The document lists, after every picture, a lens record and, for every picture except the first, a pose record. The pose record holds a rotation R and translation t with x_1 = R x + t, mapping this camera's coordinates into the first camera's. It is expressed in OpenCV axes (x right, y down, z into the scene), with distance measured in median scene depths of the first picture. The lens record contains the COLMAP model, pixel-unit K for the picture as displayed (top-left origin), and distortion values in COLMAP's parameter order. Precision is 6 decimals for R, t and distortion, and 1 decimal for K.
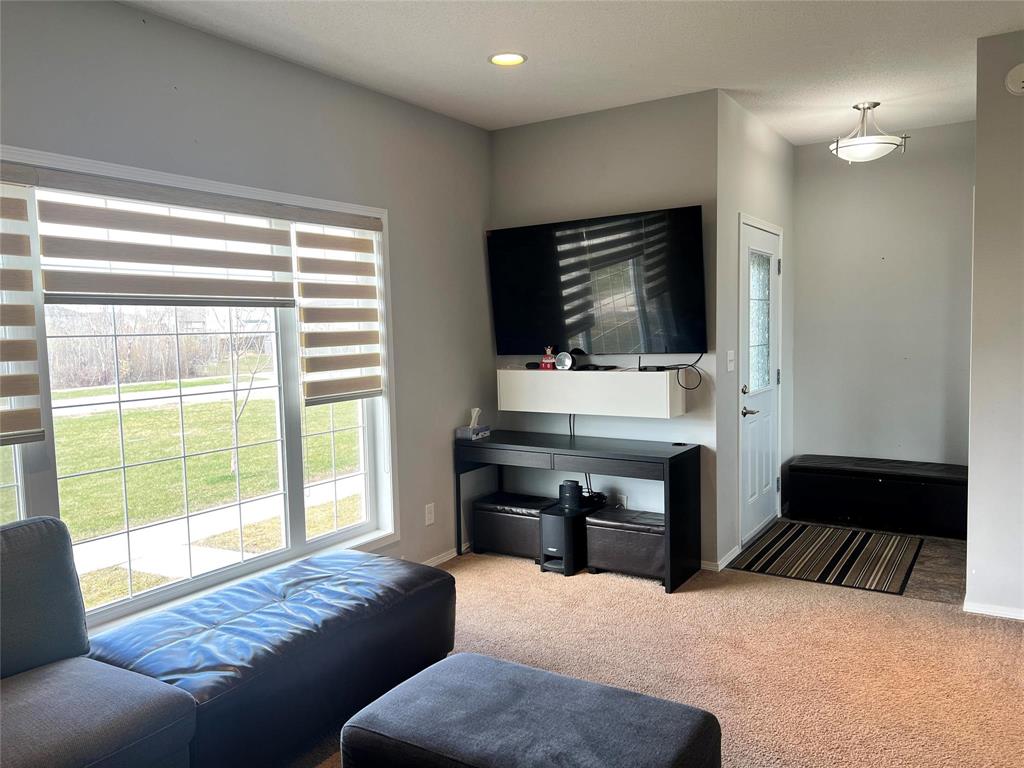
lens RADIAL K [[771.5, 0, 514.0], [0, 771.5, 382.4], [0, 0, 1]] dist [0.058134, -0.048491]
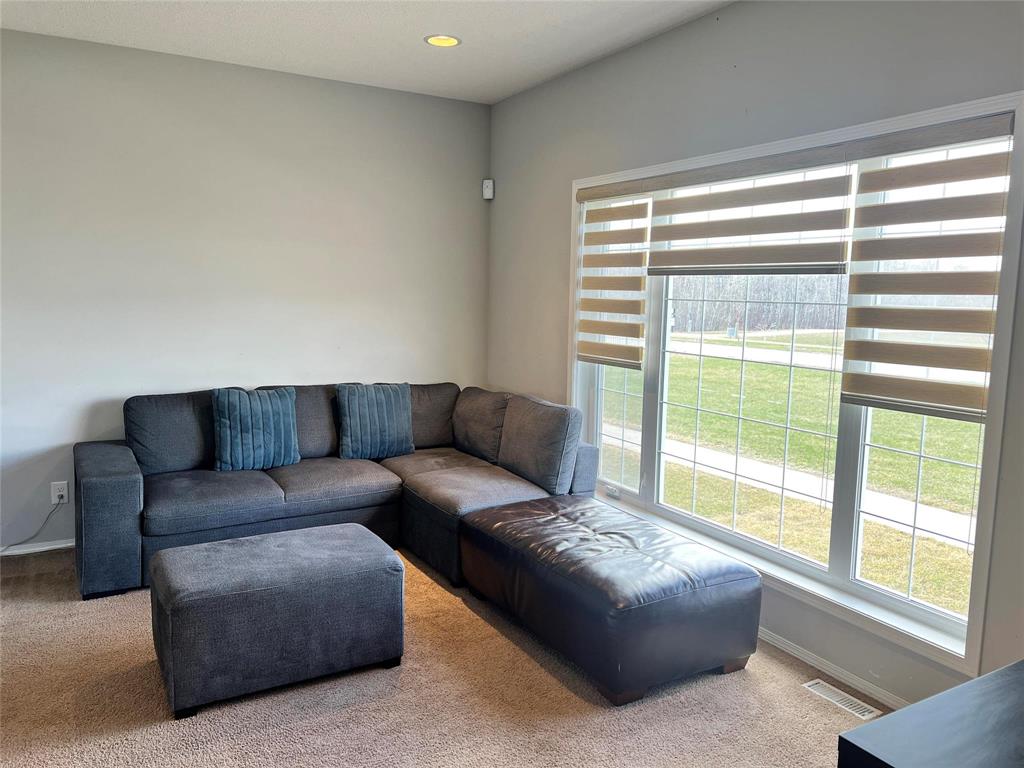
lens RADIAL K [[771.5, 0, 516.3], [0, 771.5, 384.3], [0, 0, 1]] dist [0.058134, -0.048491]
pose [[-0.448889, 0.118296, -0.885722, 0.580155], [-0.080309, 0.981847, 0.171835, -0.097065], [0.889971, 0.148266, -0.431240, 1.074276]]
